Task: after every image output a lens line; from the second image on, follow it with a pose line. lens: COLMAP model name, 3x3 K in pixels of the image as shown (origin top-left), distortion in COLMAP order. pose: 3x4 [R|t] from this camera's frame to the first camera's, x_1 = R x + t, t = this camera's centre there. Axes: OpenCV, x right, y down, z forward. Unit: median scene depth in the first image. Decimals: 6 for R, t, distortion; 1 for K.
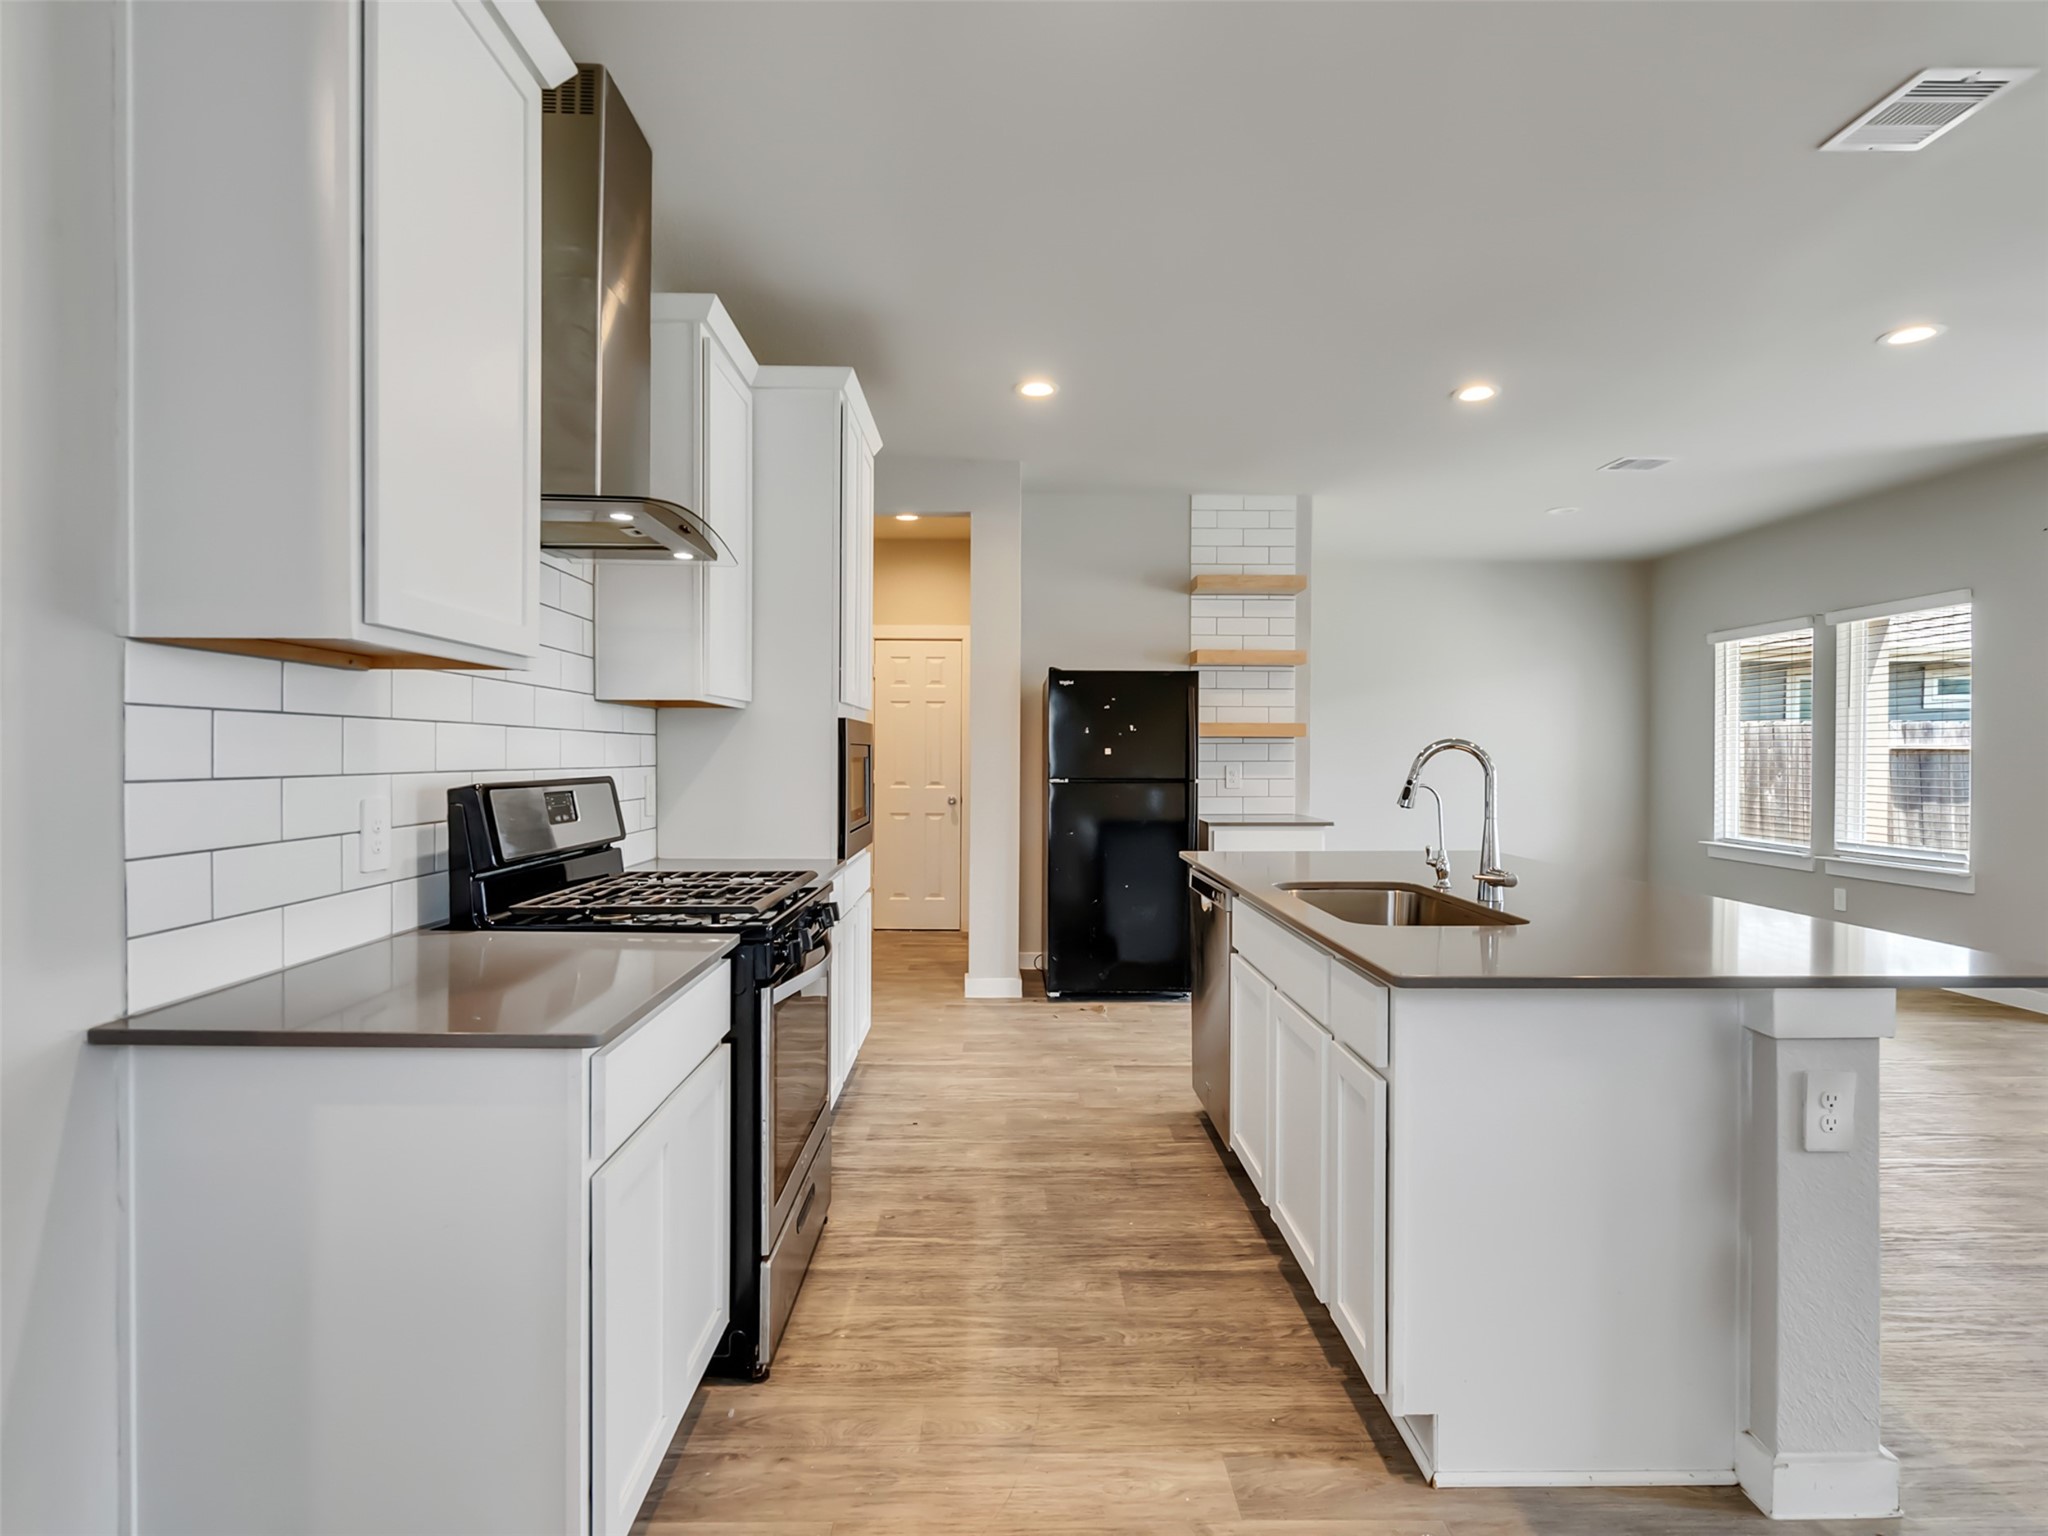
lens RADIAL K [[1046.7, 0, 1012.7], [0, 1046.7, 764.9], [0, 0, 1]] dist [-0.004413, 0.002768]
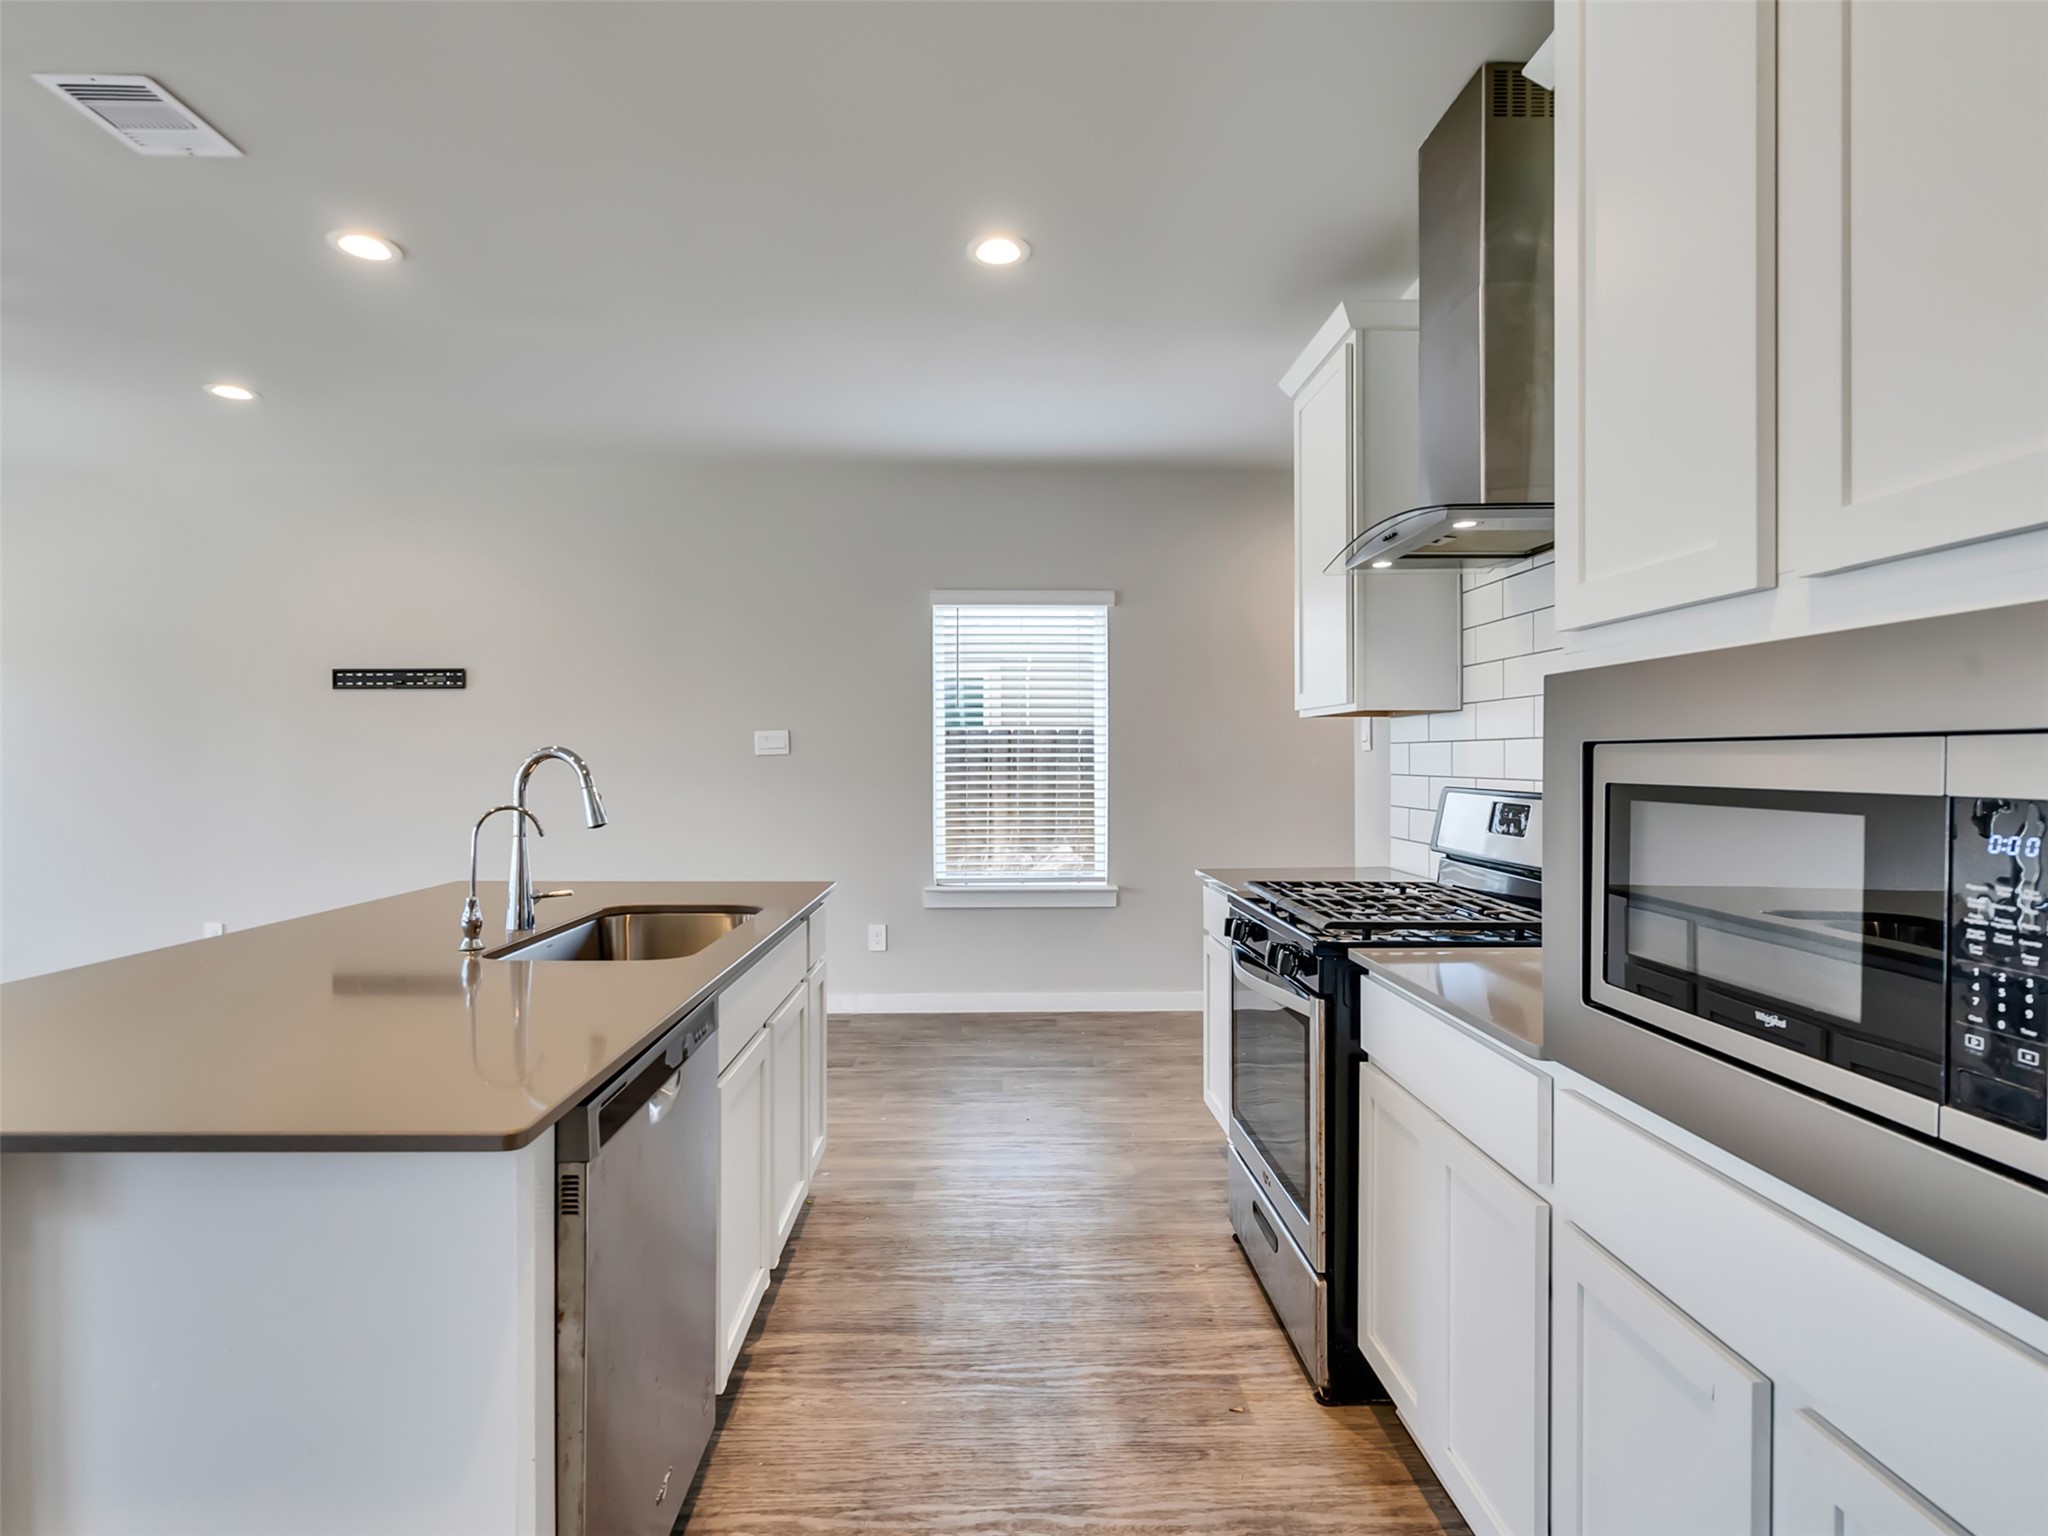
lens RADIAL K [[1046.7, 0, 1016.3], [0, 1046.7, 769.8], [0, 0, 1]] dist [-0.004413, 0.002768]
pose [[-0.999850, -0.002360, -0.017187, 0.024349], [-0.002737, 0.999756, 0.021942, -0.012070], [0.017131, 0.021986, -0.999612, 0.884772]]
